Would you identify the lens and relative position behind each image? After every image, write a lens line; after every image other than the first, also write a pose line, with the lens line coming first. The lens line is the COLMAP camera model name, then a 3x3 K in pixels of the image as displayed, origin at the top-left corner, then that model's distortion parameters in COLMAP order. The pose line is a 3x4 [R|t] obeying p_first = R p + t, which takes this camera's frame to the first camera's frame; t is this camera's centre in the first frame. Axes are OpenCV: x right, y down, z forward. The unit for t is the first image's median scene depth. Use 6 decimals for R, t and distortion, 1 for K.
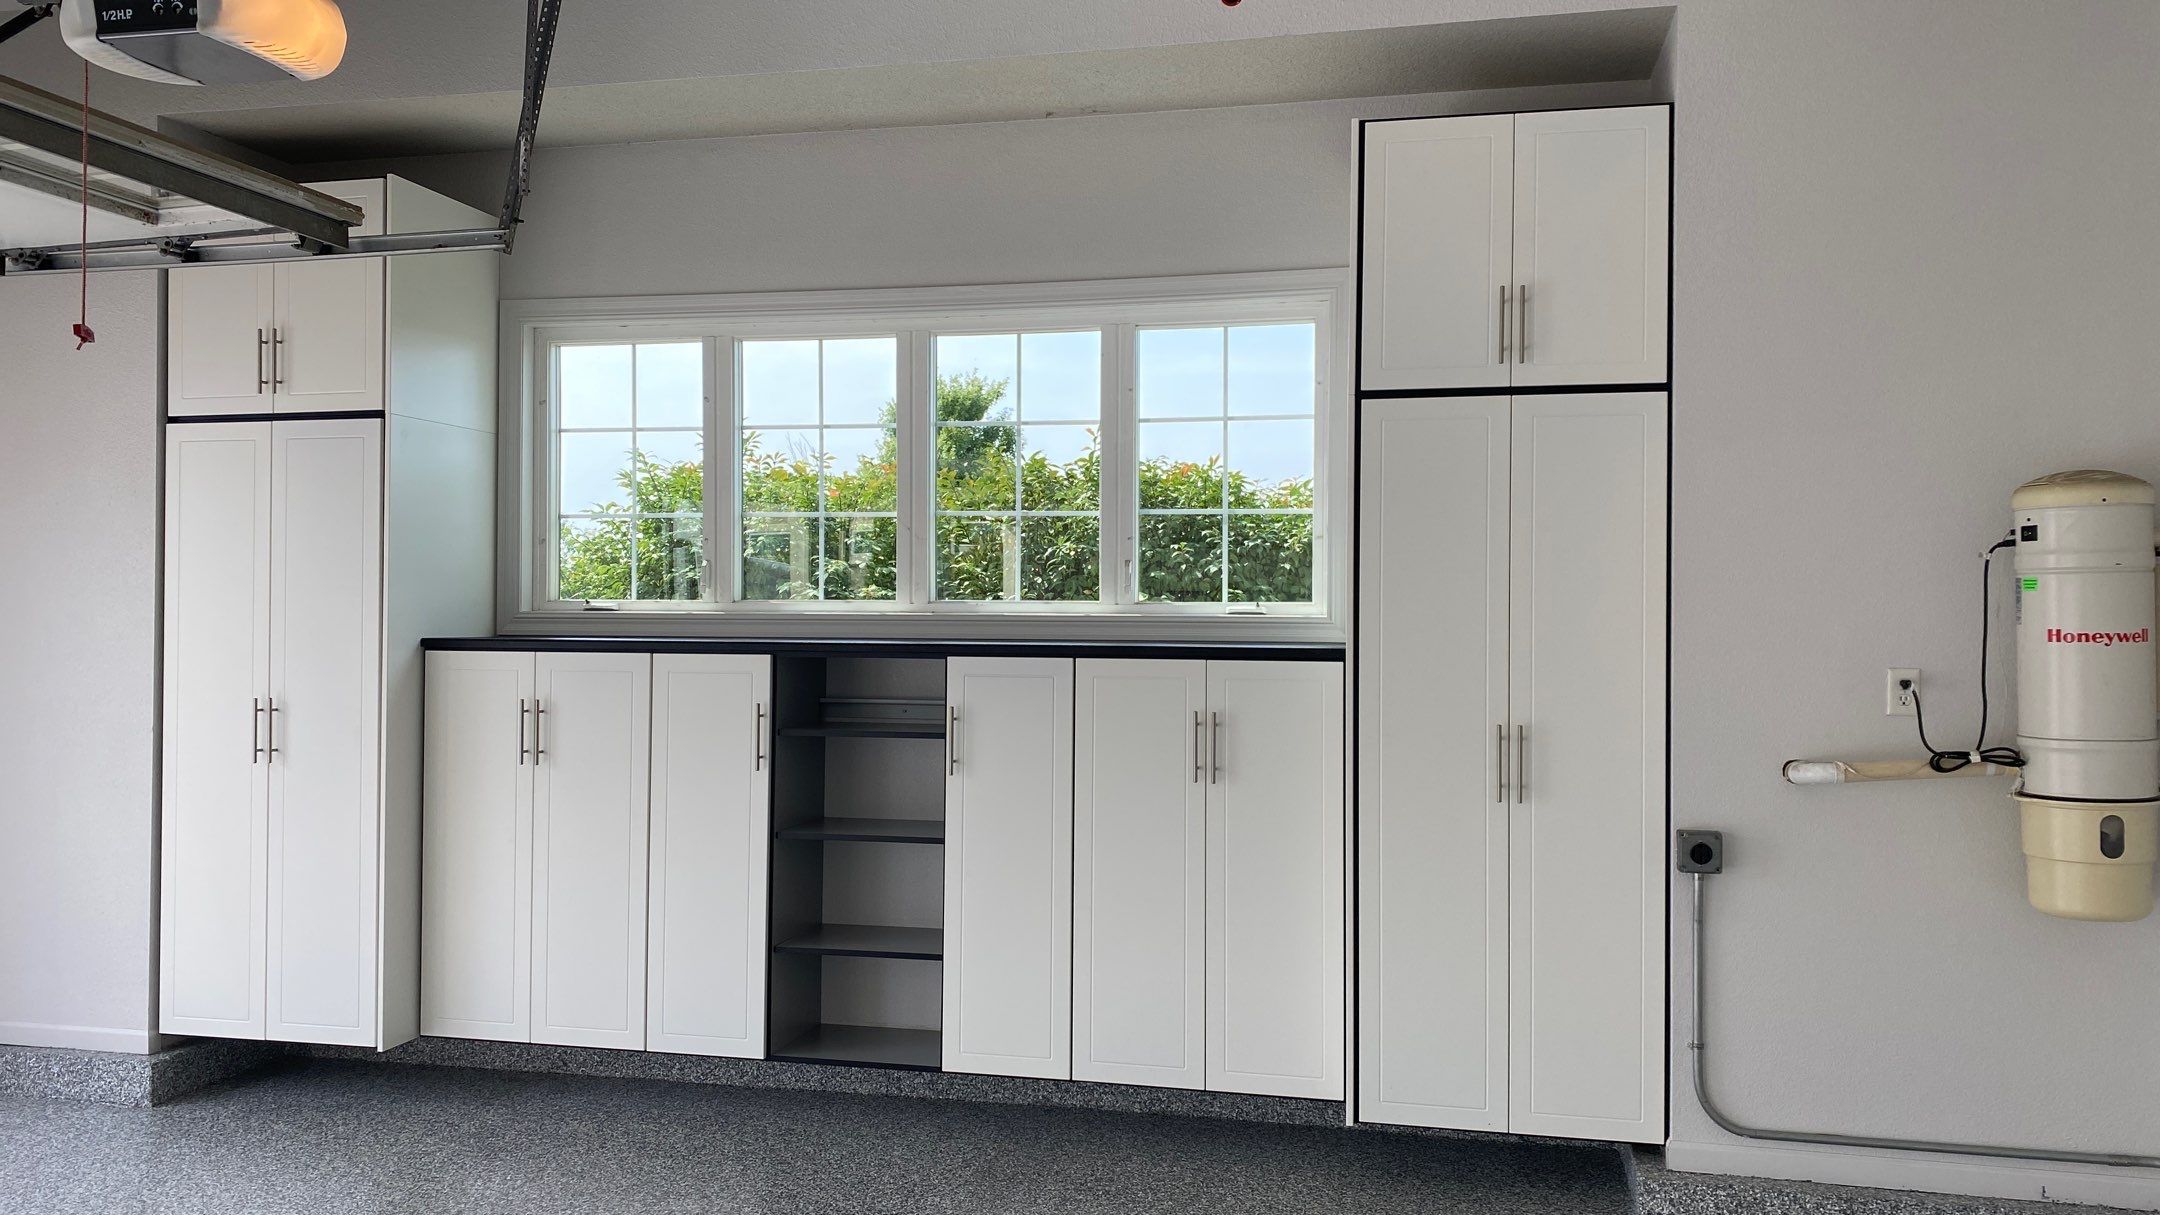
lens RADIAL K [[1632.0, 0, 1075.0], [0, 1632.0, 586.4], [0, 0, 1]] dist [0.040488, -0.062259]
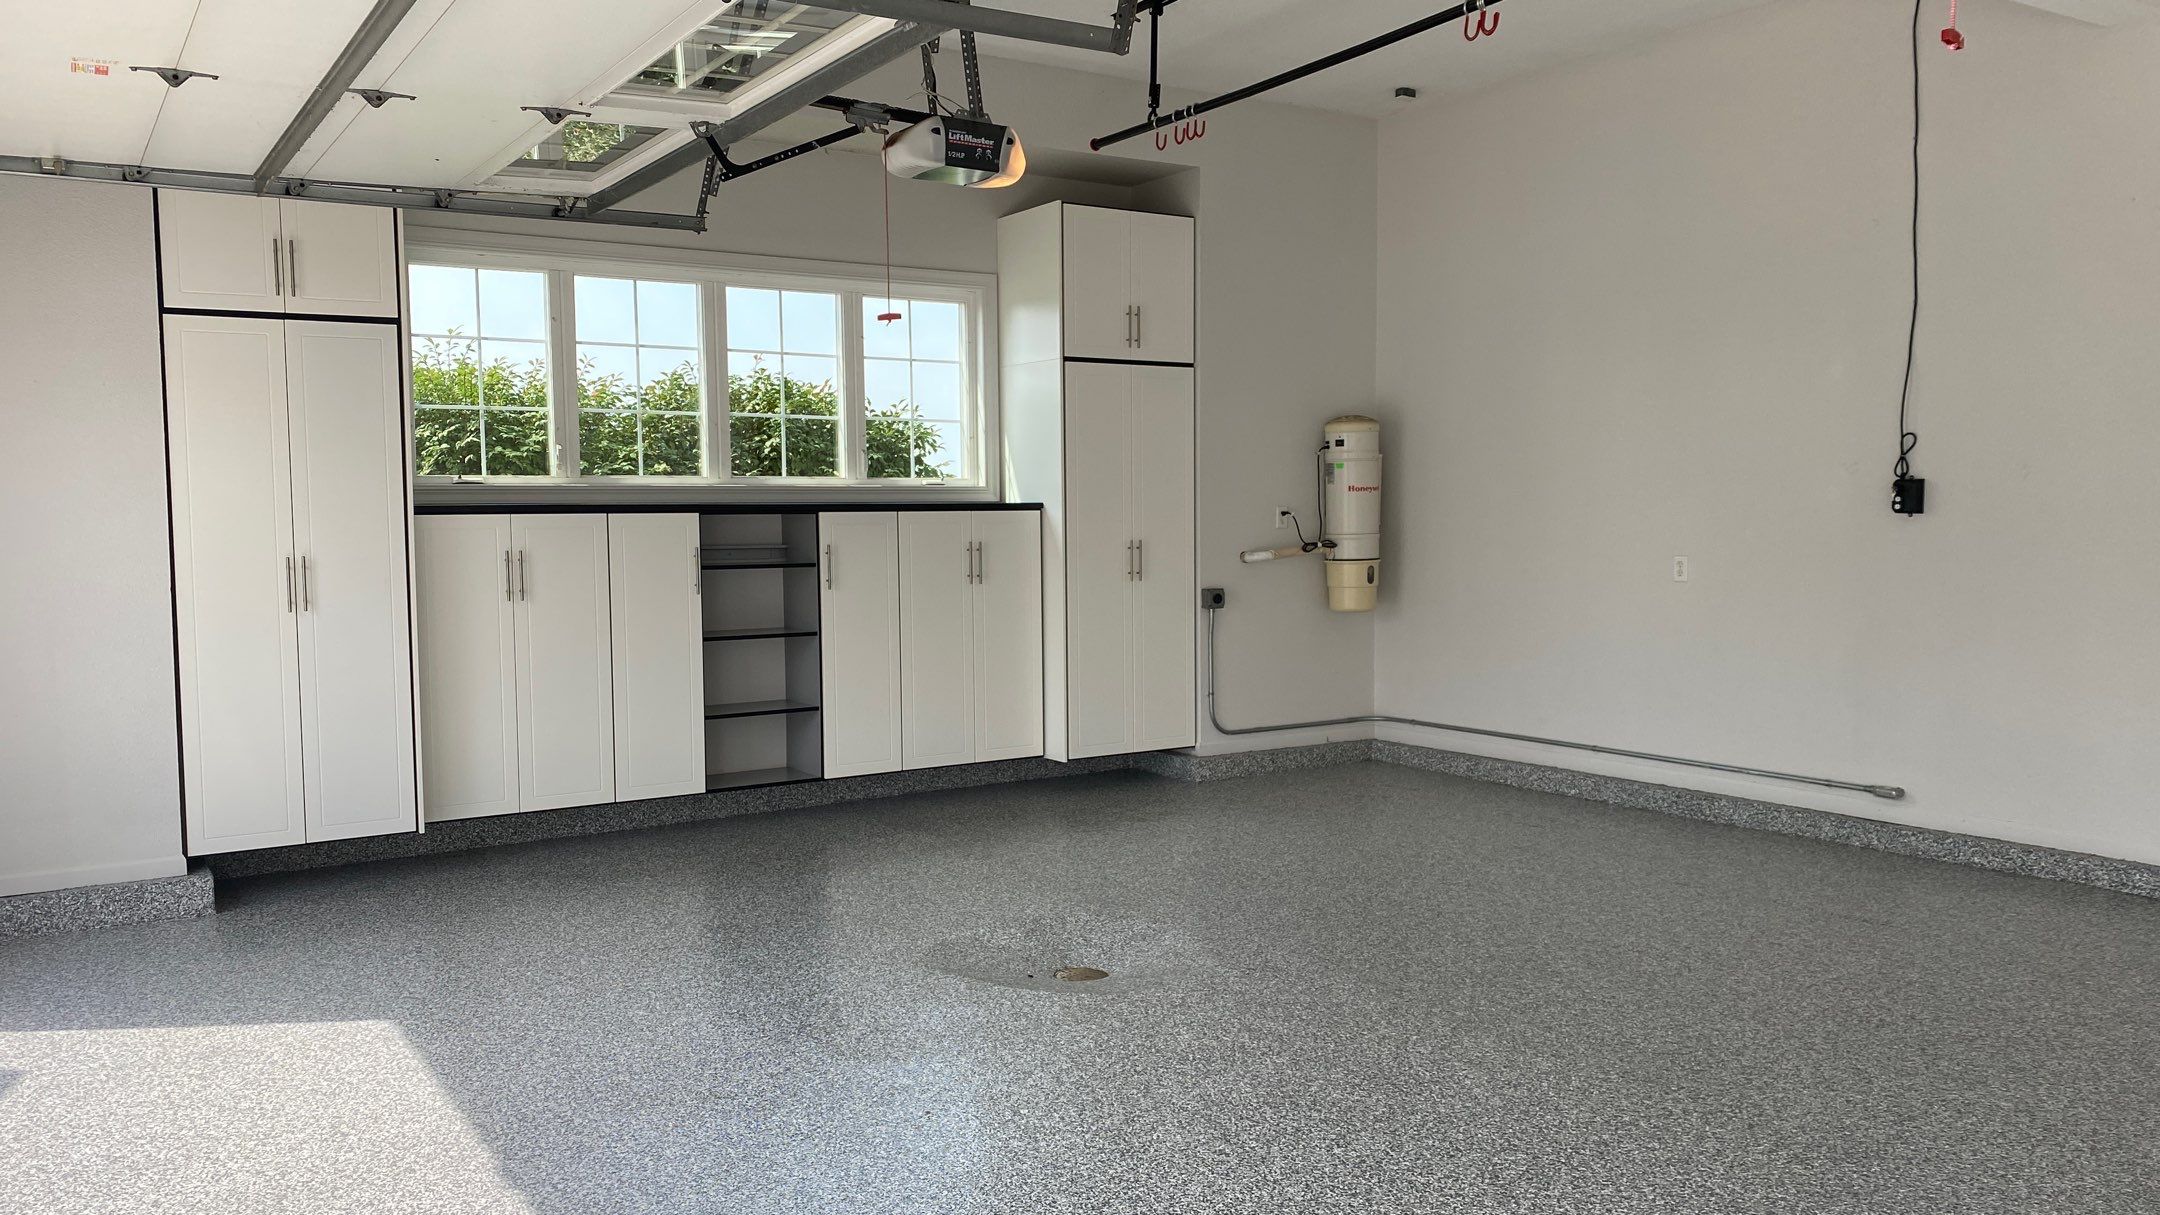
lens RADIAL K [[1632.0, 0, 1062.4], [0, 1632.0, 623.6], [0, 0, 1]] dist [0.040488, -0.062259]
pose [[0.699824, -0.062869, 0.711543, -1.137741], [0.002289, 0.996312, 0.085779, 0.018523], [-0.714312, -0.058401, 0.697387, -0.262448]]
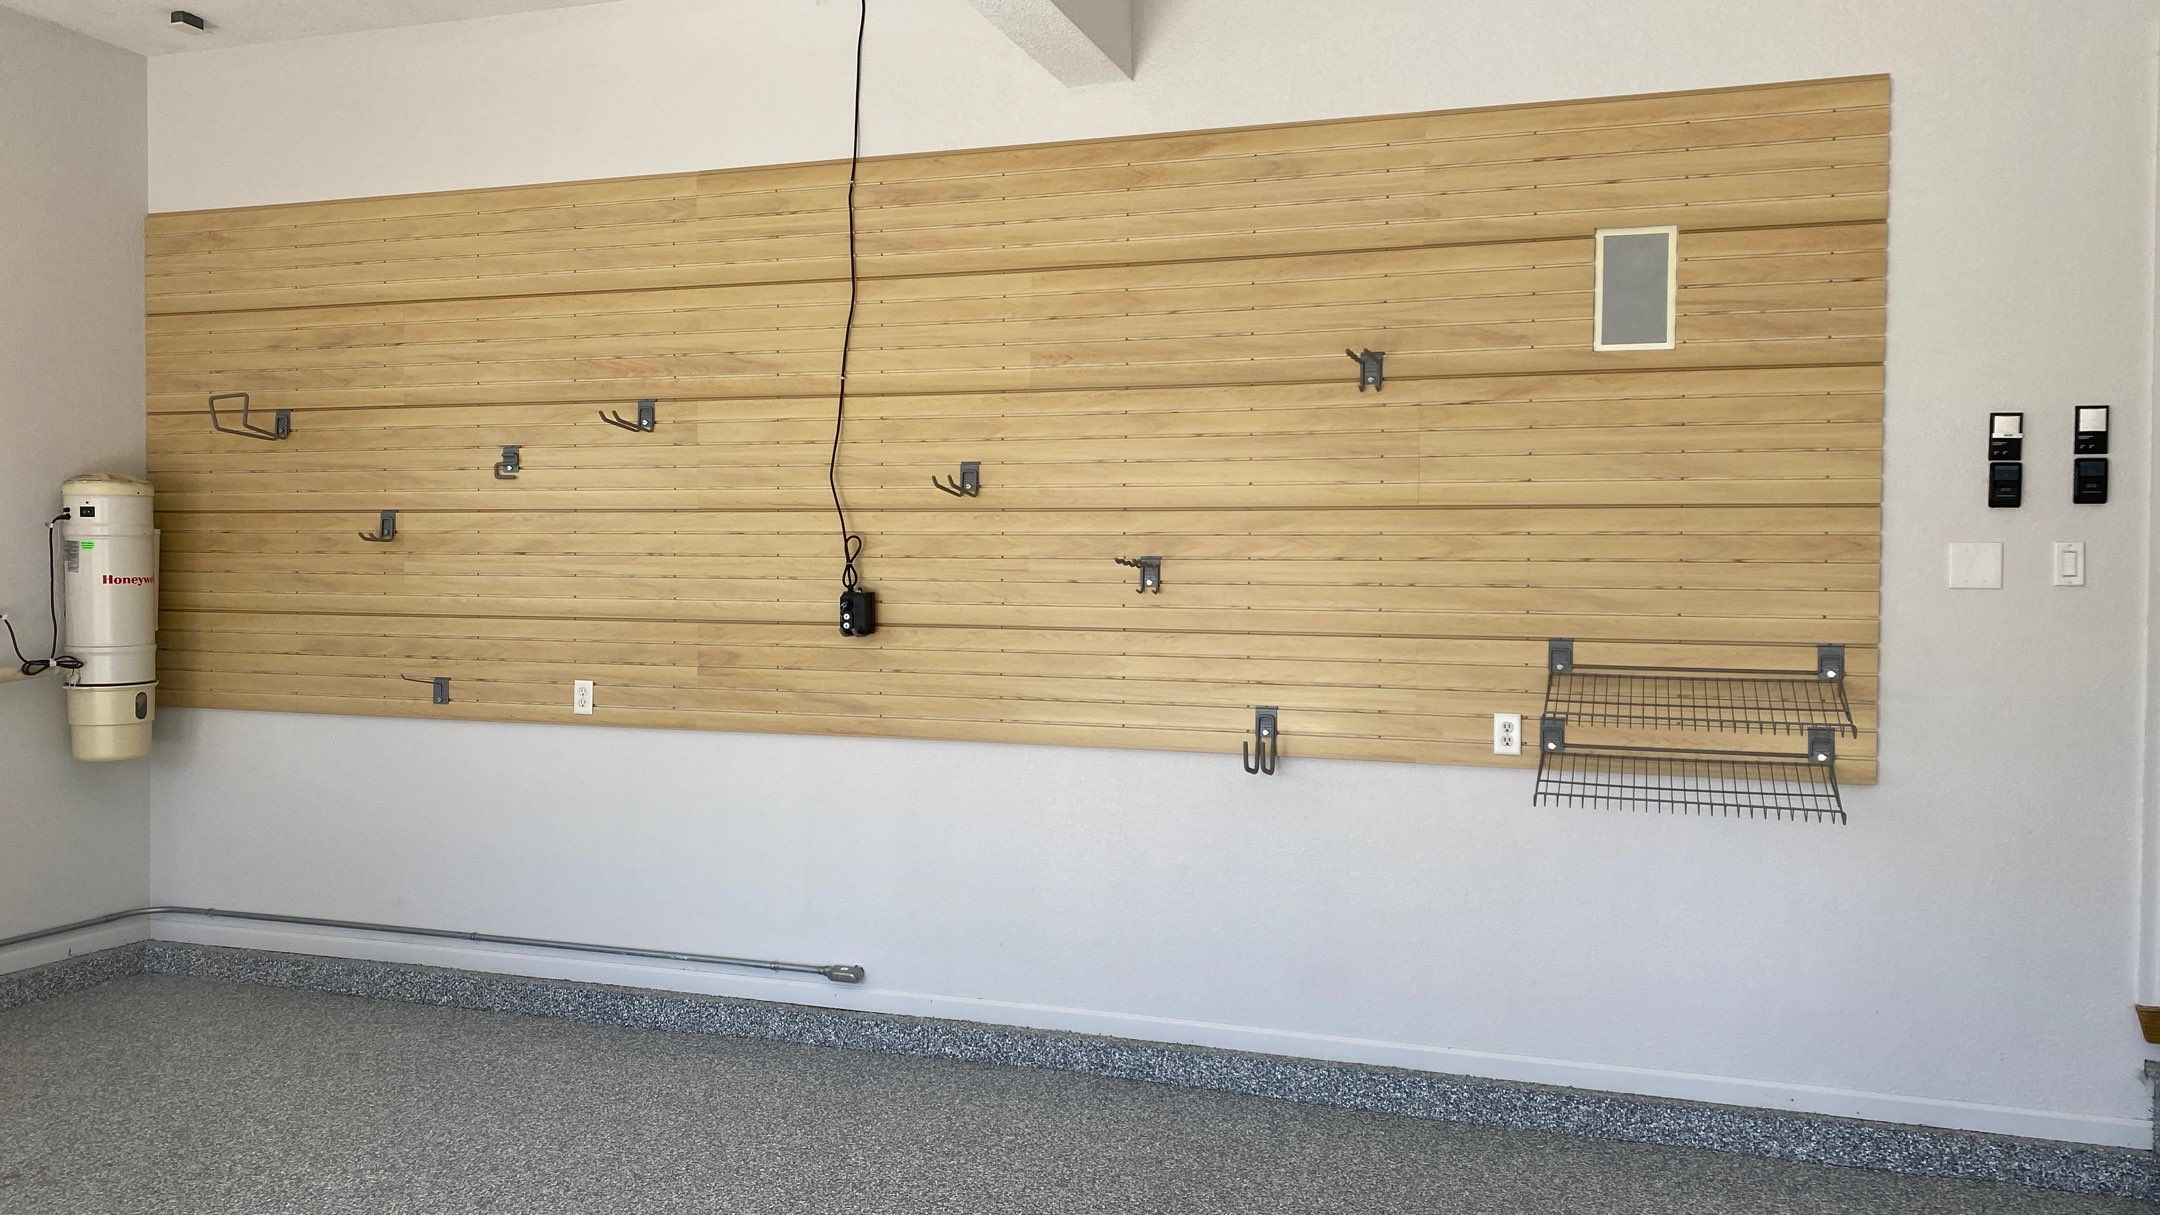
lens RADIAL K [[1632.0, 0, 1068.0], [0, 1632.0, 607.6], [0, 0, 1]] dist [0.040488, -0.062259]
pose [[0.098949, -0.021722, 0.994855, -0.740302], [-0.023911, 0.999421, 0.024200, -0.002348], [-0.994805, -0.026182, 0.098373, -0.041747]]
